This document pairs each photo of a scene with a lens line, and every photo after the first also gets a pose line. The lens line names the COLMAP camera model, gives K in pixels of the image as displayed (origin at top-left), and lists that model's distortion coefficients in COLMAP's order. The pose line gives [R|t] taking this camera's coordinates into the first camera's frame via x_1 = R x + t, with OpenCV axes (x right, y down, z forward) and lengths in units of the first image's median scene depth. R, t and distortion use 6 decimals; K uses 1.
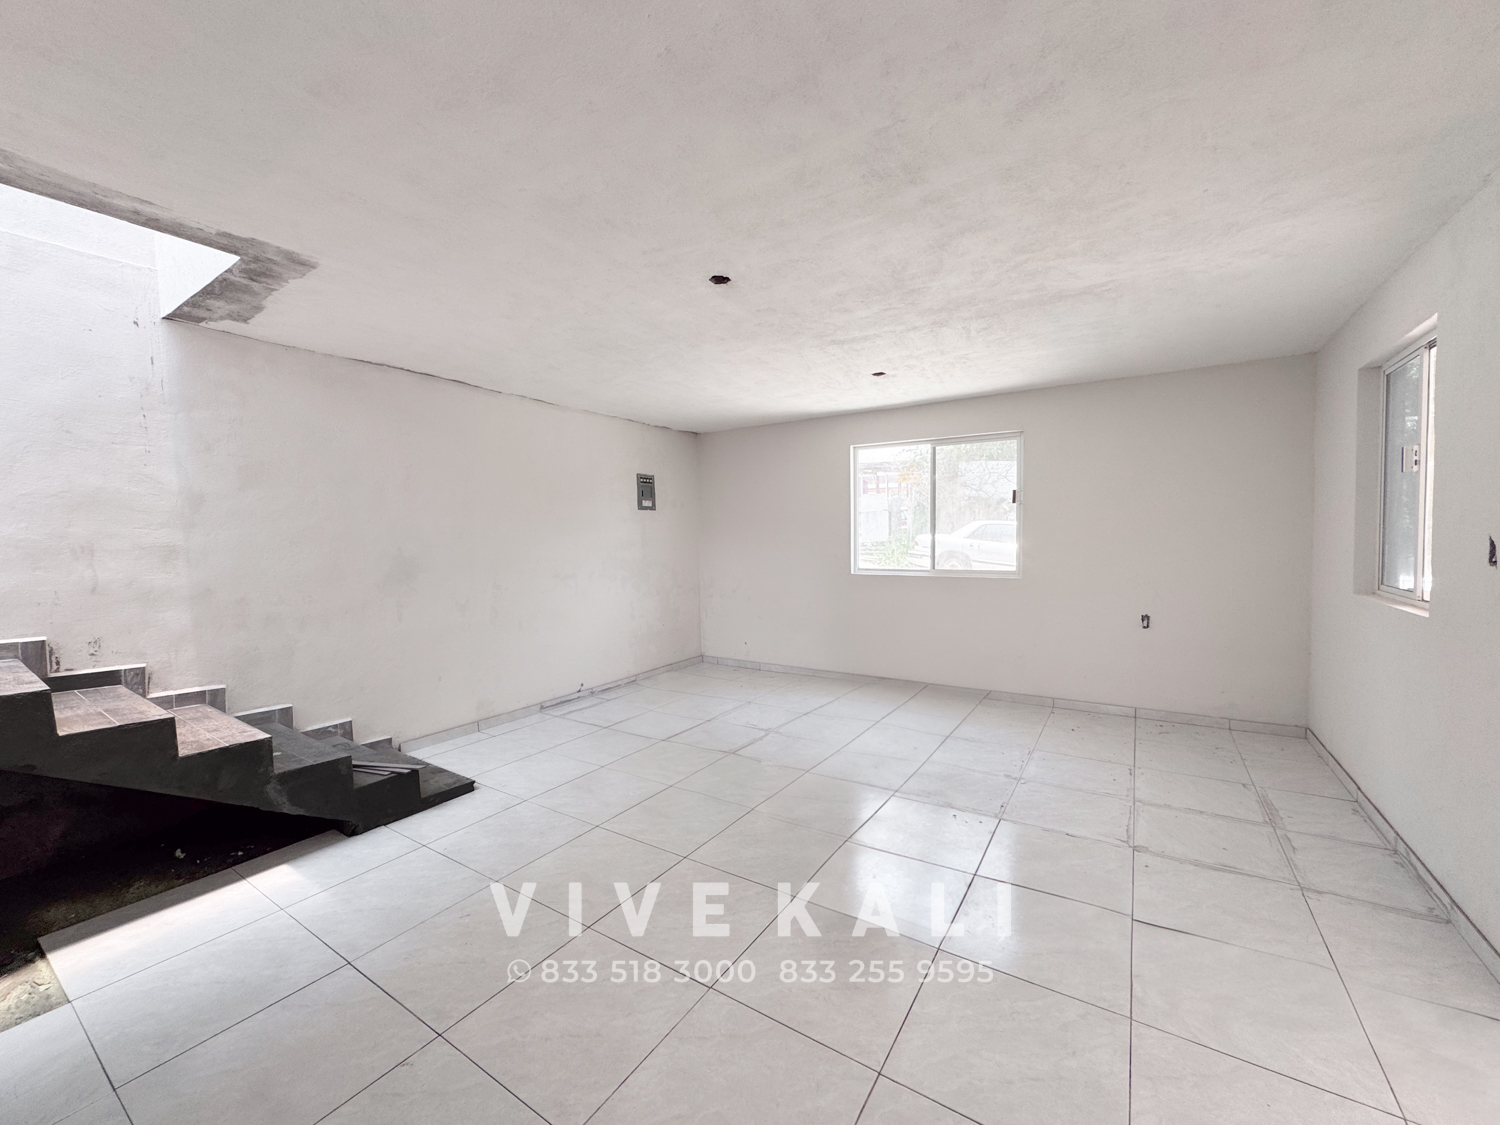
lens RADIAL K [[594.0, 0, 750.0], [0, 594.0, 562.5], [0, 0, 1]] dist [-0.001935, -0.000197]
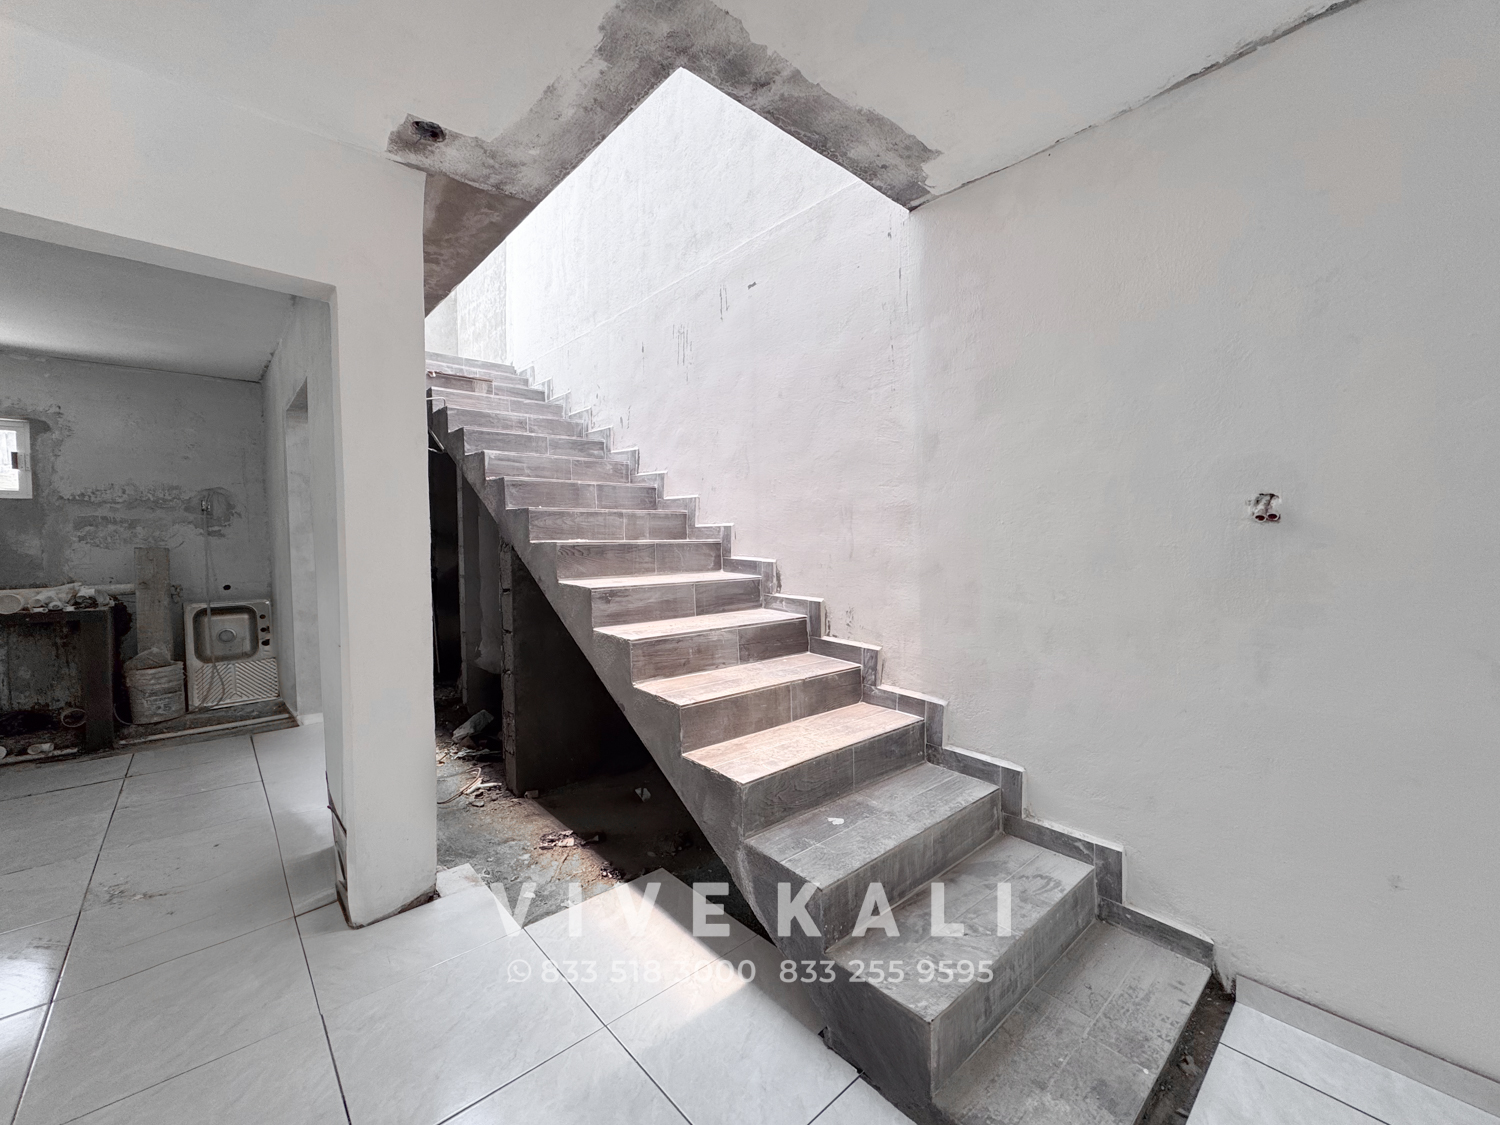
lens RADIAL K [[613.6, 0, 750.0], [0, 613.6, 562.5], [0, 0, 1]] dist [-0.000729, -0.000049]
pose [[-0.257694, 0.050549, -0.964903, -0.138009], [-0.029378, 0.997759, 0.060116, 0.004385], [0.965780, 0.043838, -0.255632, 1.020401]]
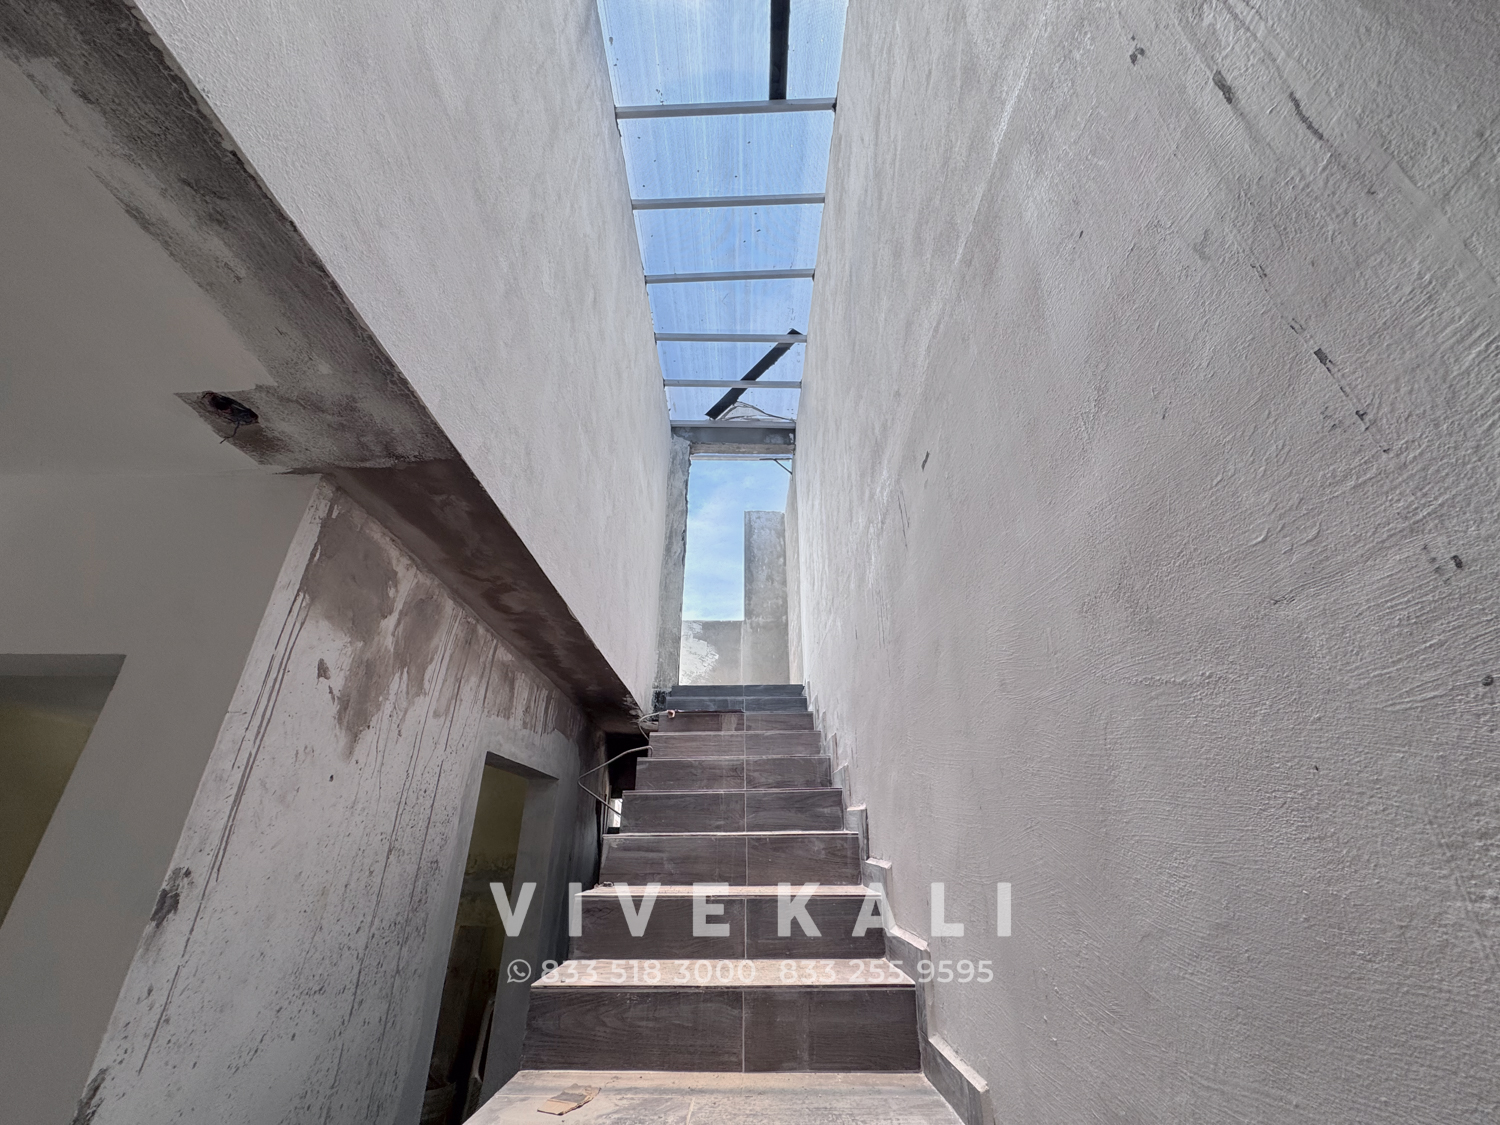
lens RADIAL K [[594.0, 0, 750.0], [0, 594.0, 562.5], [0, 0, 1]] dist [-0.001935, -0.000197]
pose [[-0.836459, -0.226417, -0.499071, -0.813289], [-0.010082, 0.916868, -0.399063, -0.134032], [0.547937, -0.328769, -0.769205, 1.000211]]
